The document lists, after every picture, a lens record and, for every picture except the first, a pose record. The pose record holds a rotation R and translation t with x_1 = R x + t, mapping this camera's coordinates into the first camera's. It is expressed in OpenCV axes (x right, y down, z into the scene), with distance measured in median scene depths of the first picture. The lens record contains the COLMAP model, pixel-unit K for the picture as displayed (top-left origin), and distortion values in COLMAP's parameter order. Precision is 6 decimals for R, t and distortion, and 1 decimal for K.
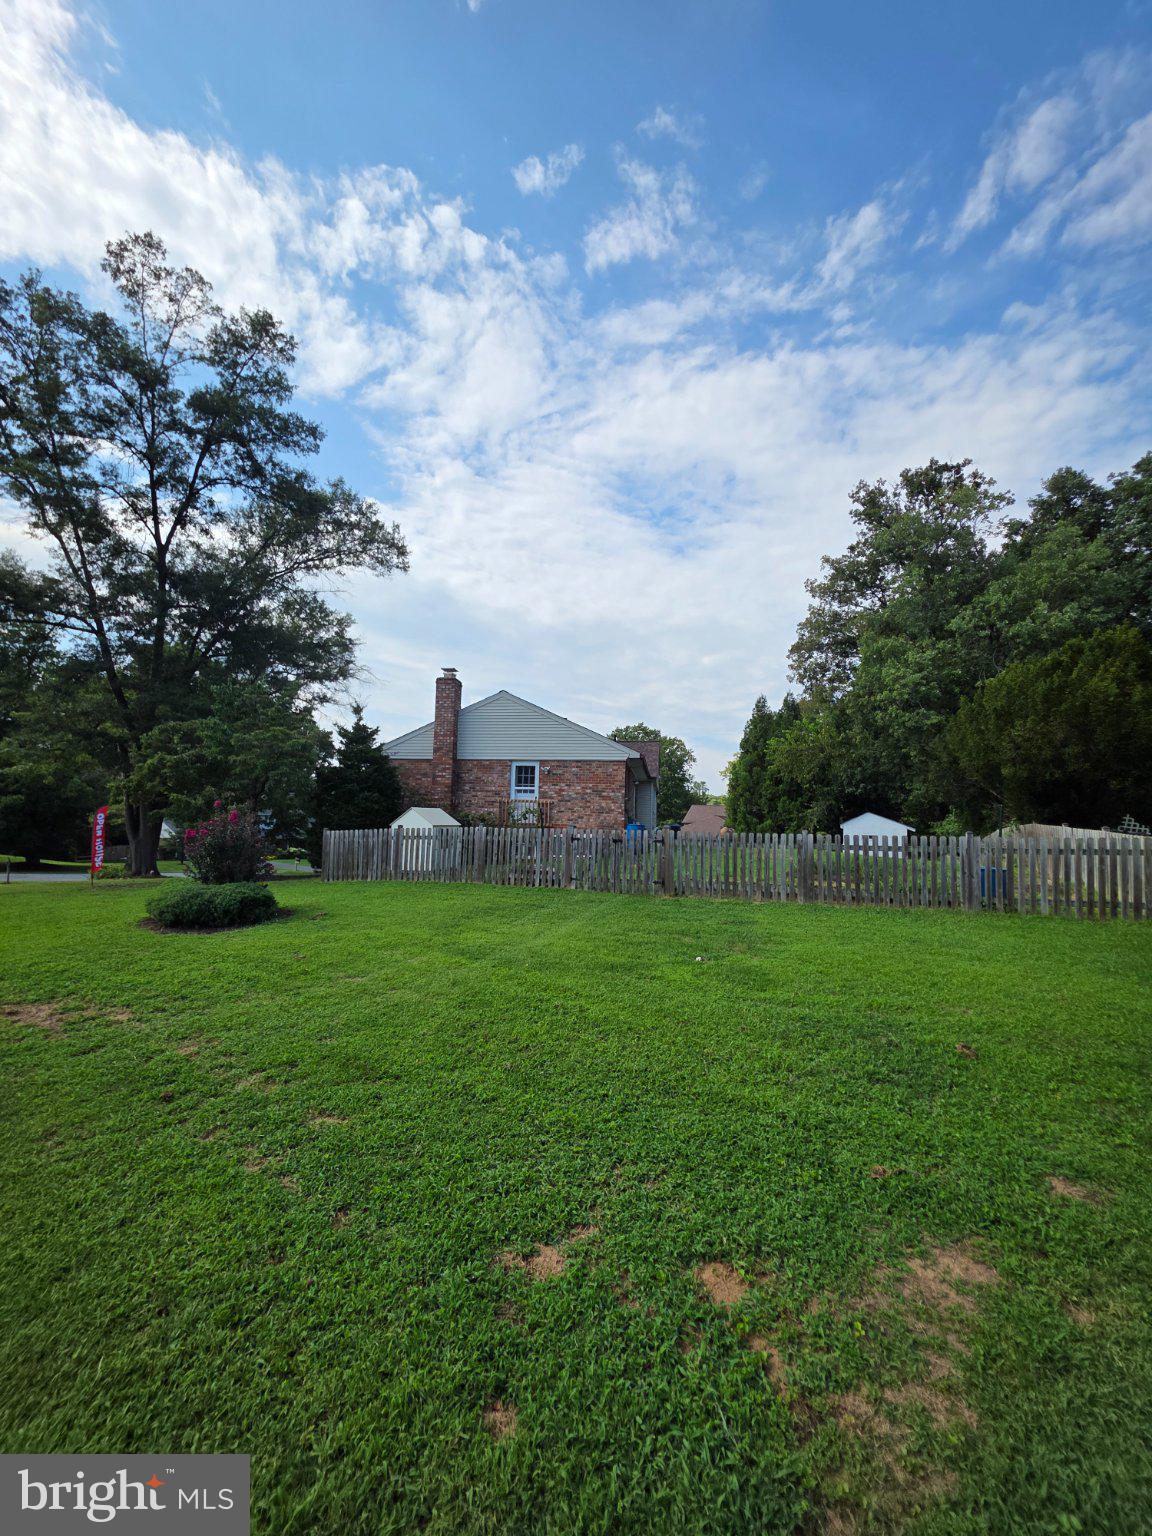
lens RADIAL K [[617.8, 0, 576.3], [0, 617.8, 767.8], [0, 0, 1]] dist [0.004362, 0.000017]
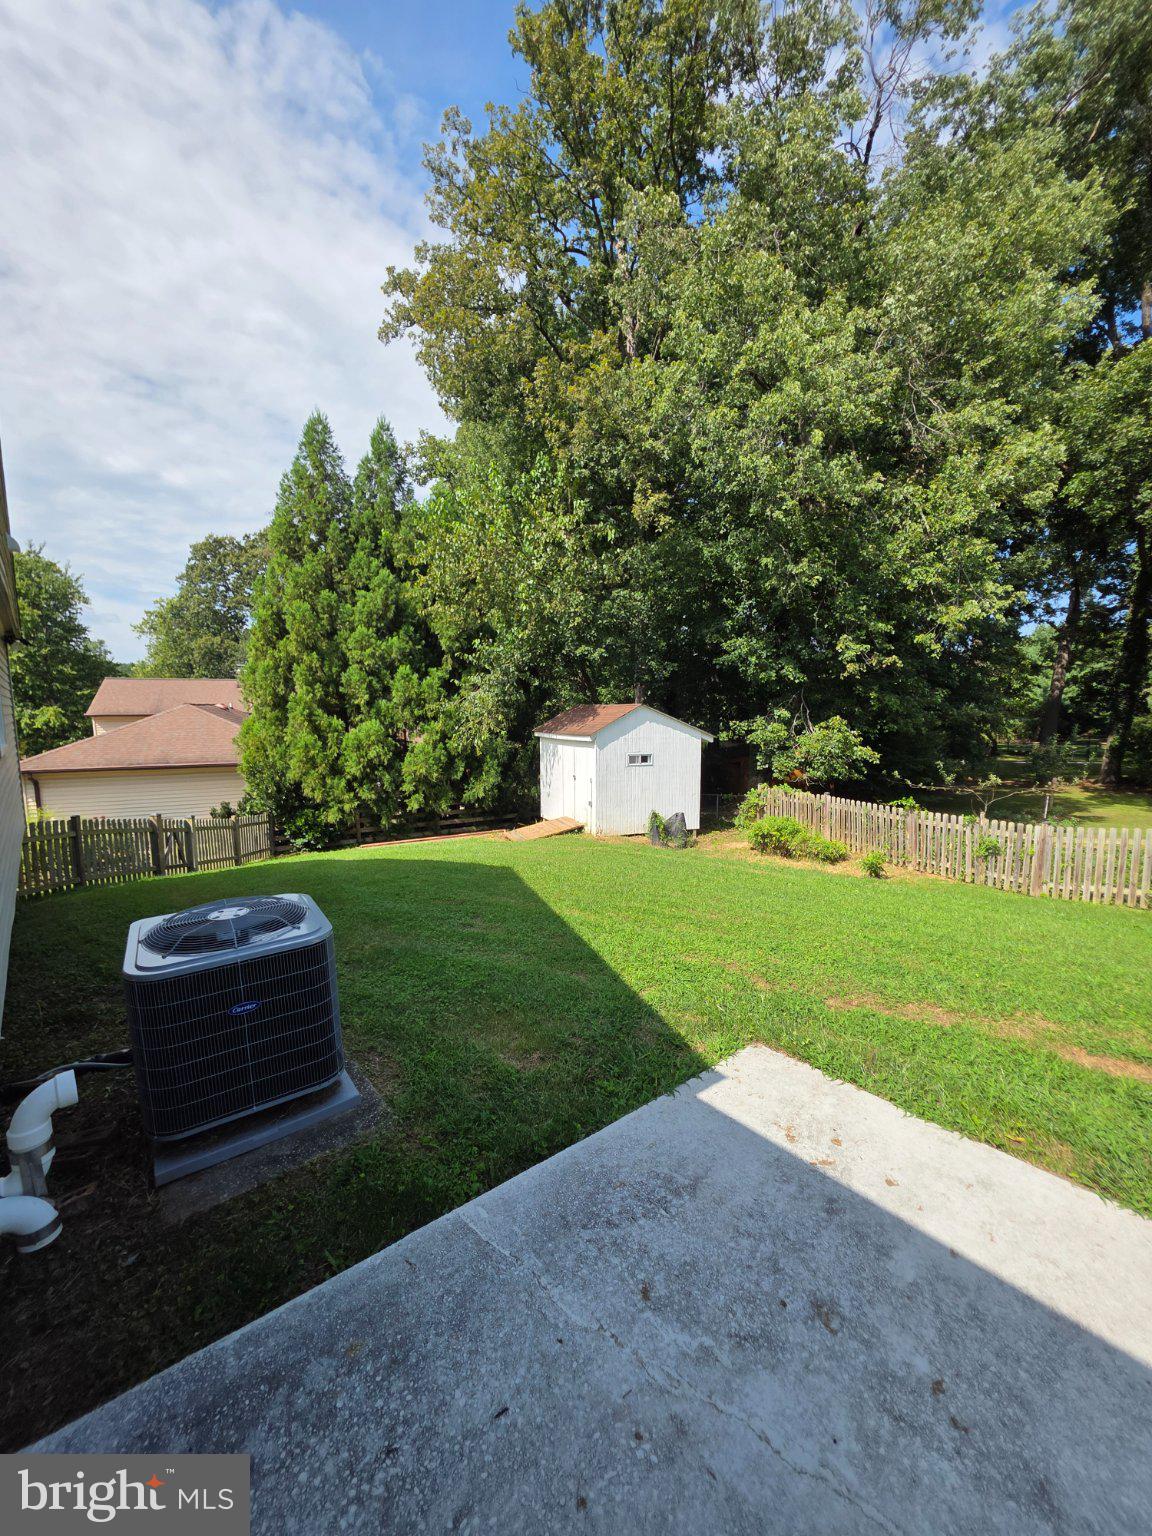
lens RADIAL K [[617.8, 0, 576.9], [0, 617.8, 766.5], [0, 0, 1]] dist [0.004362, 0.000017]
pose [[0.650469, -0.125469, 0.749098, 0.060285], [-0.035664, 0.980128, 0.195133, 0.022016], [-0.758695, -0.153644, 0.633068, 0.470794]]
